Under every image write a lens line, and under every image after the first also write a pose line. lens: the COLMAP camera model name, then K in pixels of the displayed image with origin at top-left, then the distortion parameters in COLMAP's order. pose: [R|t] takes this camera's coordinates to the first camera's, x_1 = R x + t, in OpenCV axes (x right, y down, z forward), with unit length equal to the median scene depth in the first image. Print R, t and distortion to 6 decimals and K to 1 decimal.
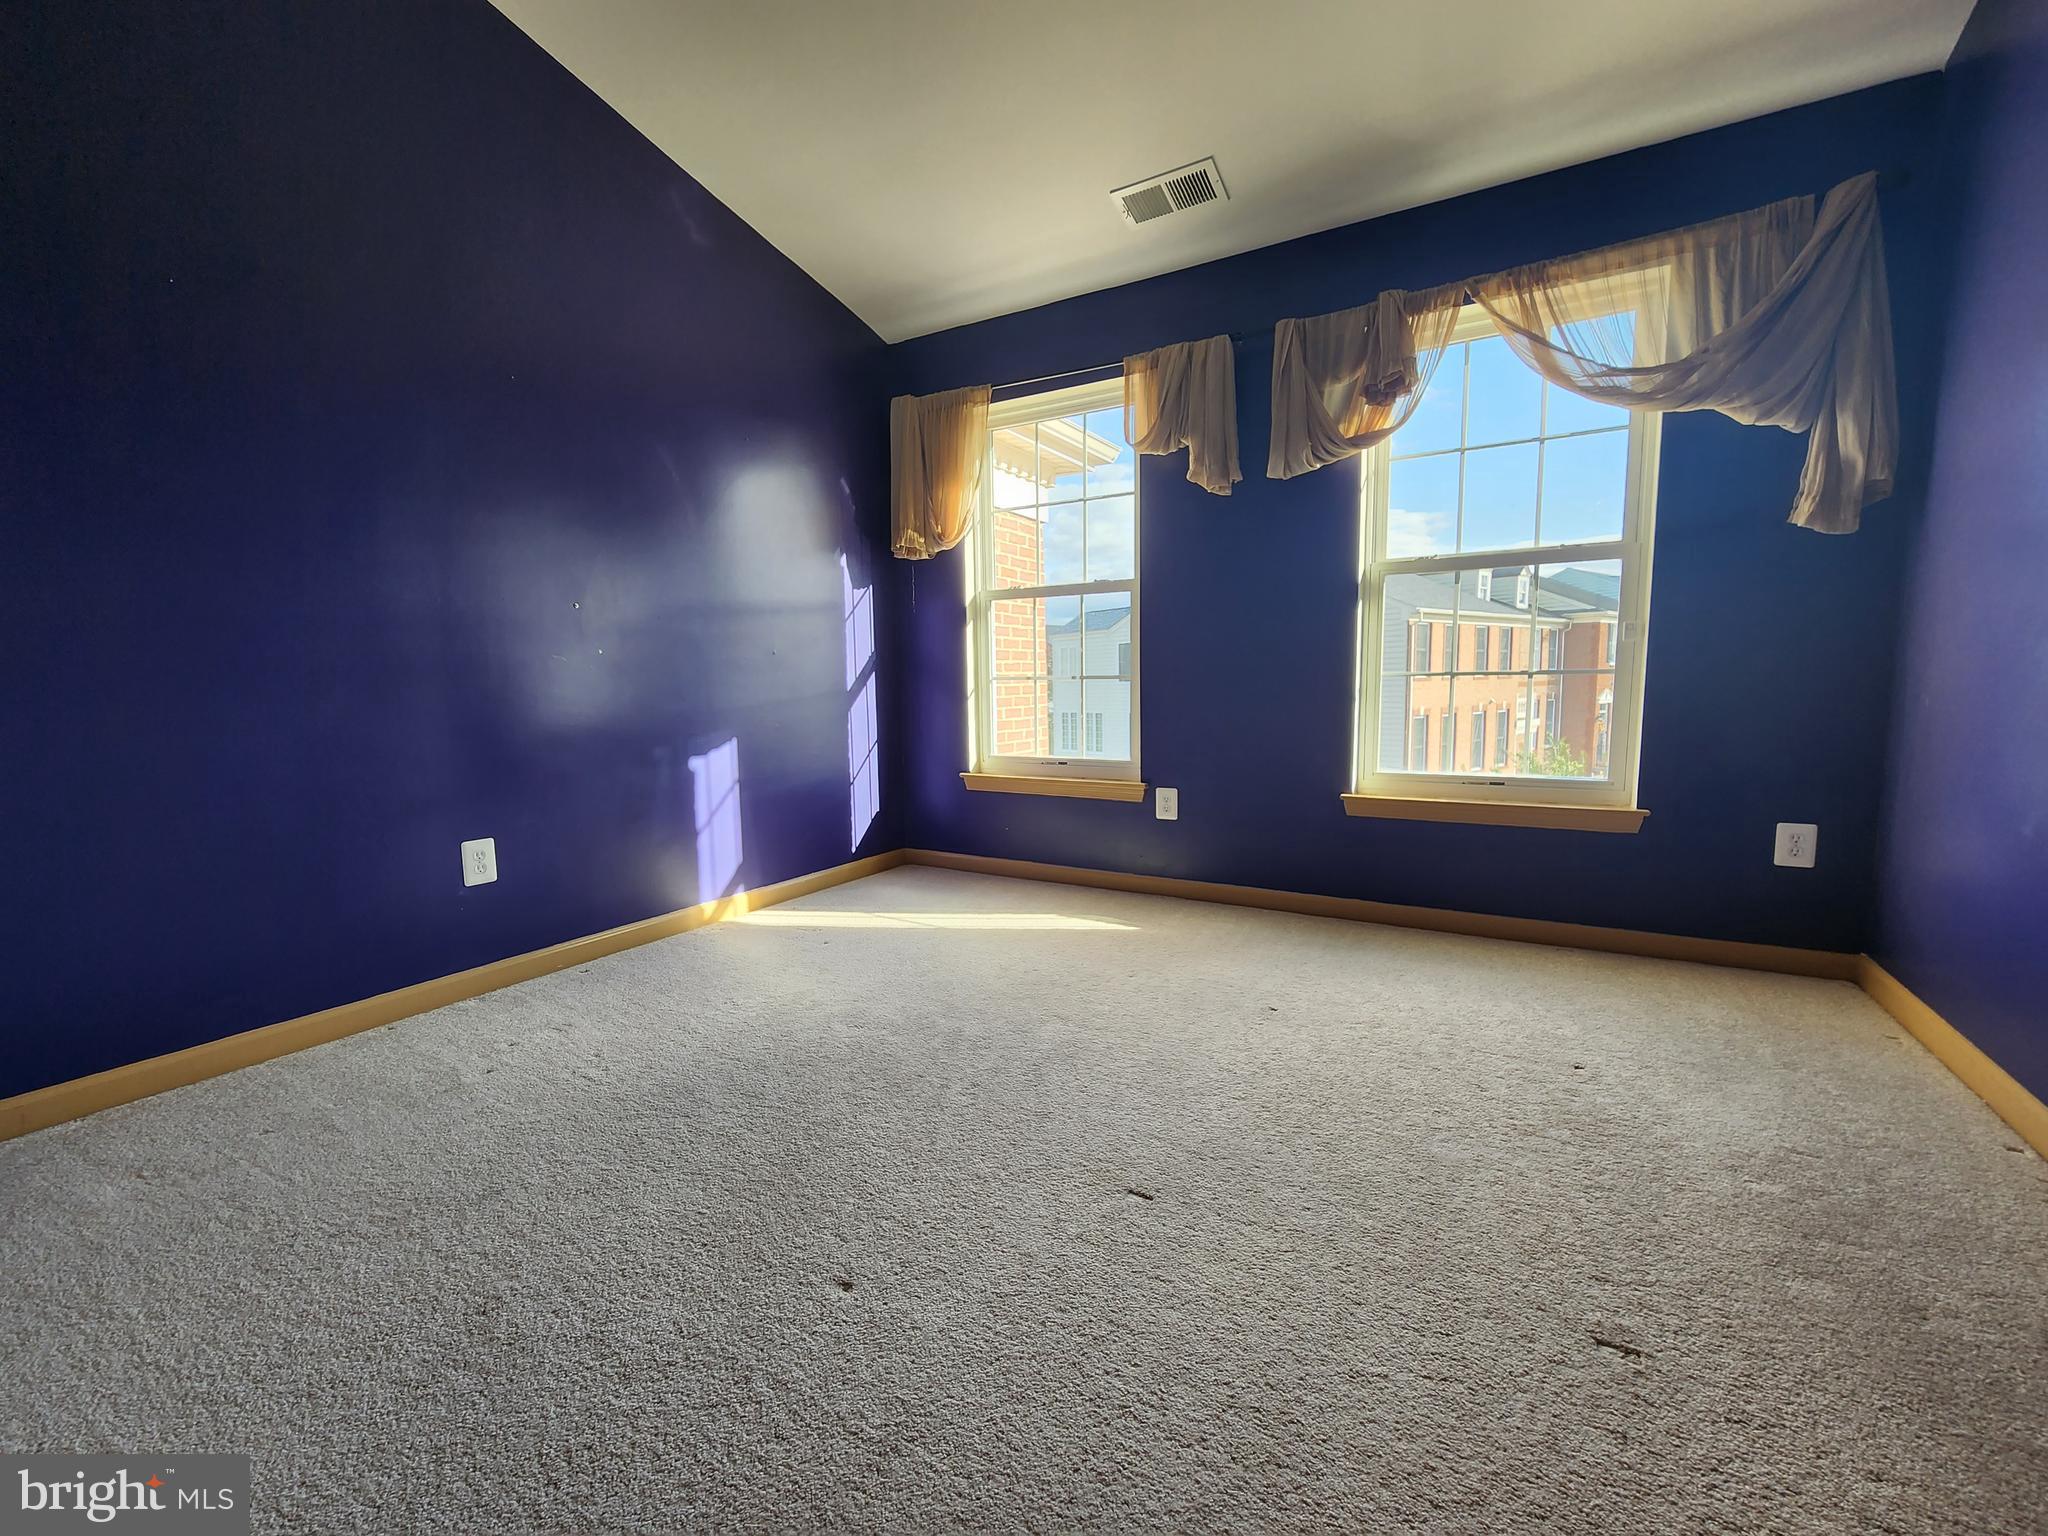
lens RADIAL K [[848.7, 0, 1035.5], [0, 848.7, 758.4], [0, 0, 1]] dist [-0.000766, 0.000053]
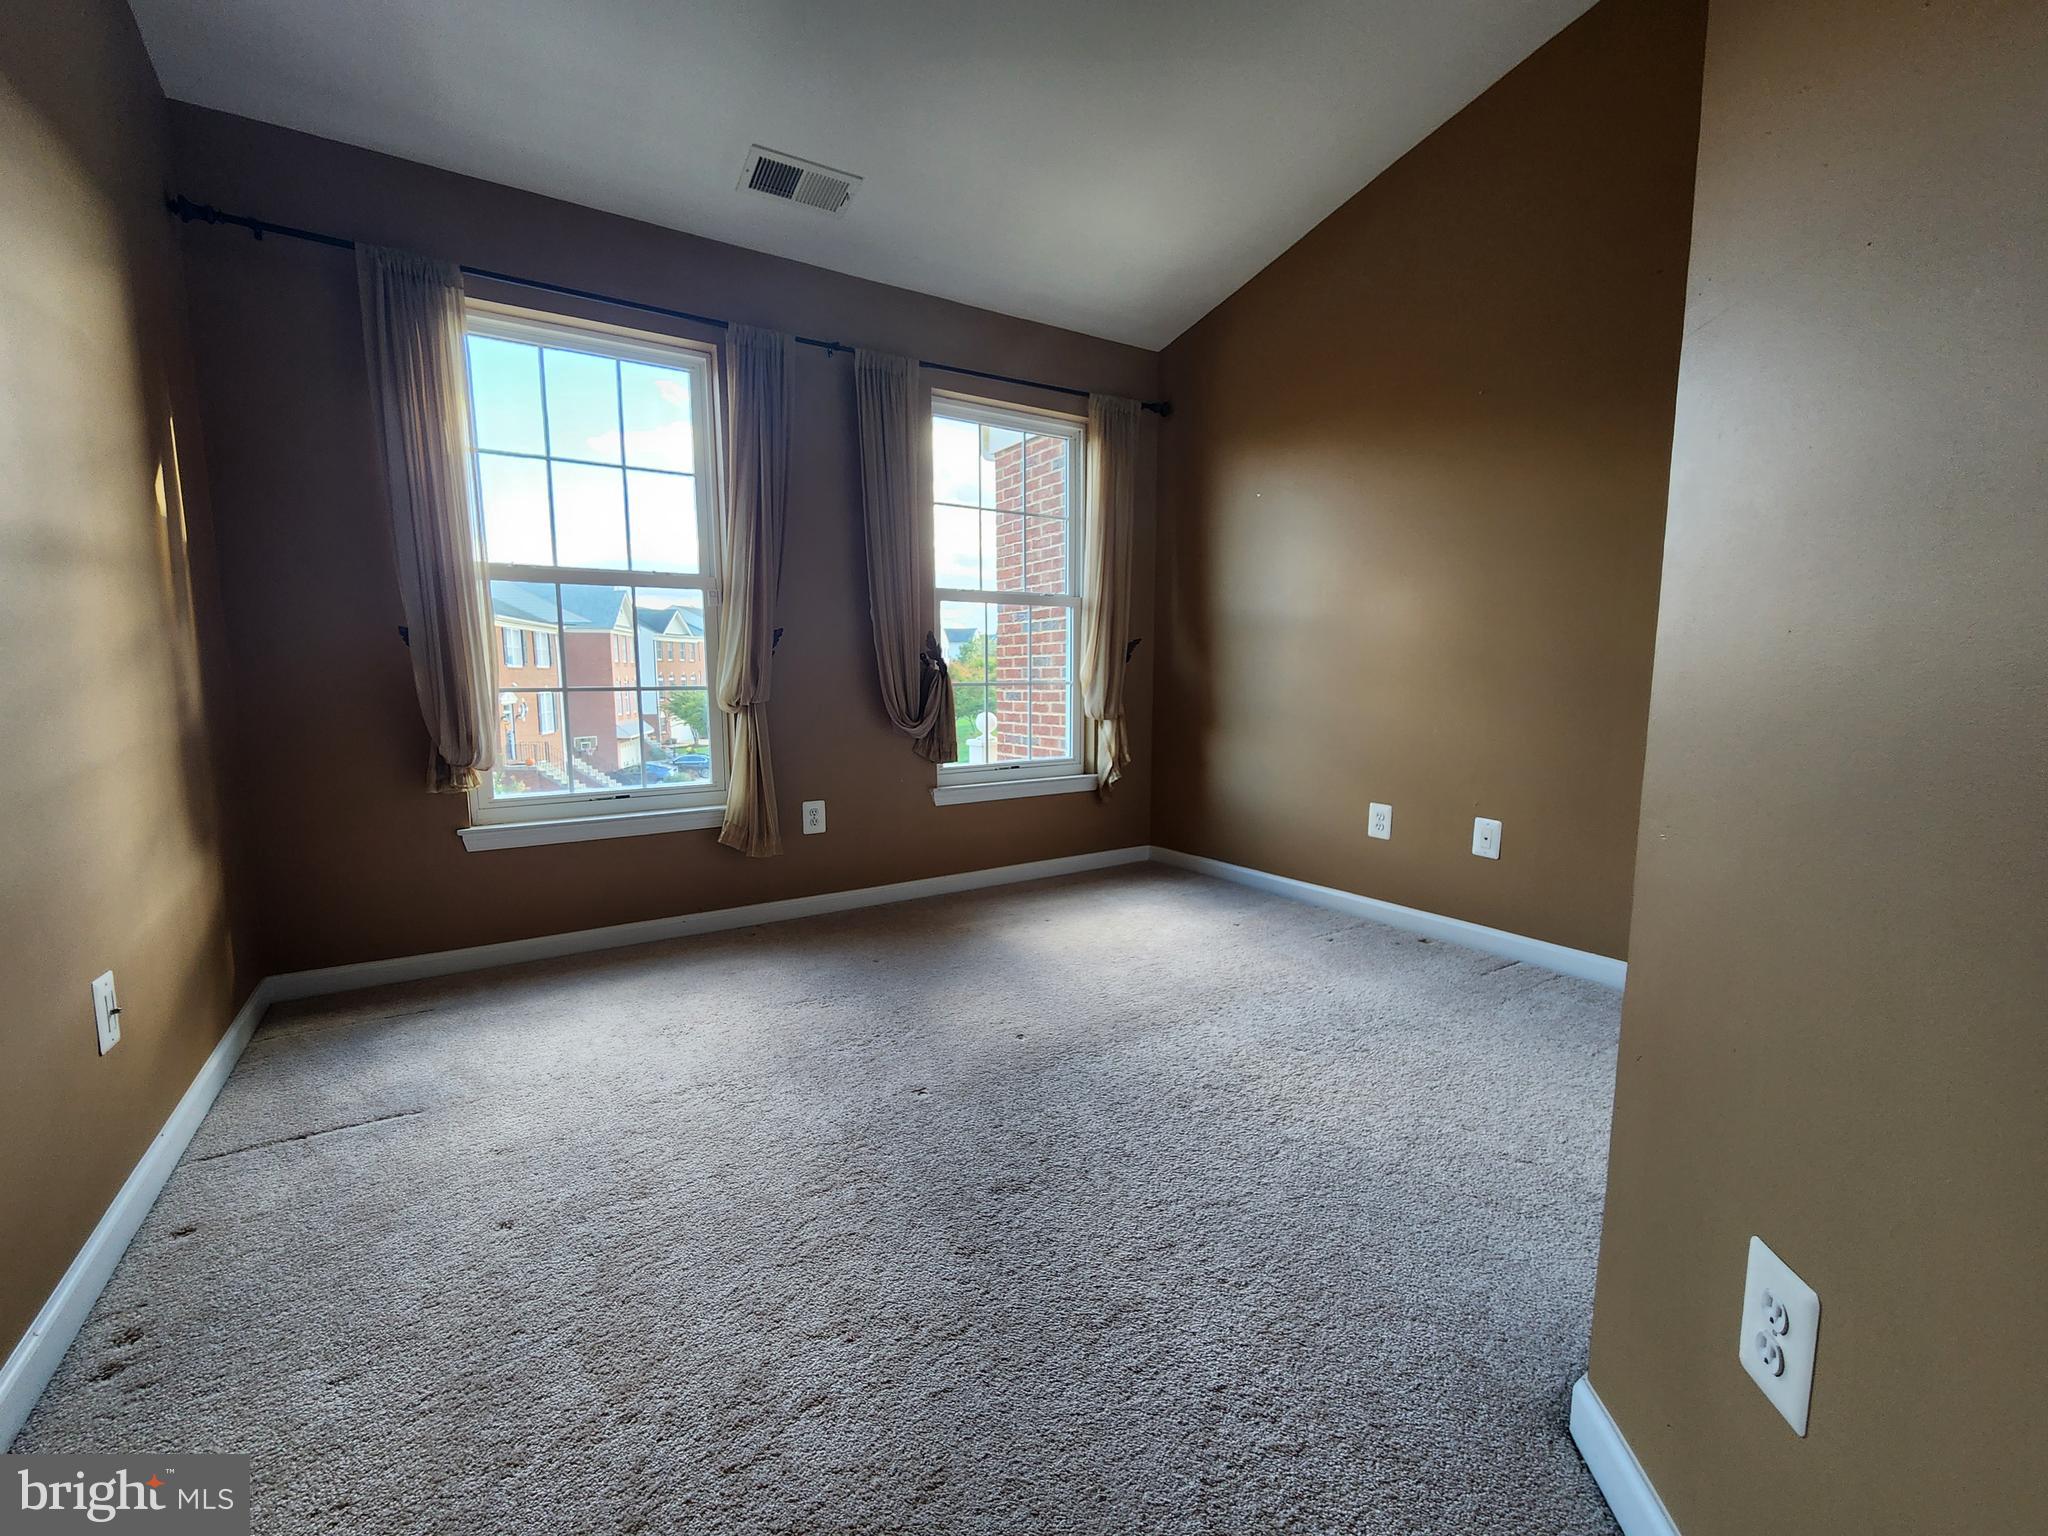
lens RADIAL K [[848.7, 0, 1031.7], [0, 848.7, 785.4], [0, 0, 1]] dist [-0.000766, 0.000053]
pose [[0.444751, -0.098709, 0.890198, -0.594959], [0.088924, 0.993864, 0.065777, -0.025342], [-0.891229, 0.049905, 0.450800, 0.340442]]
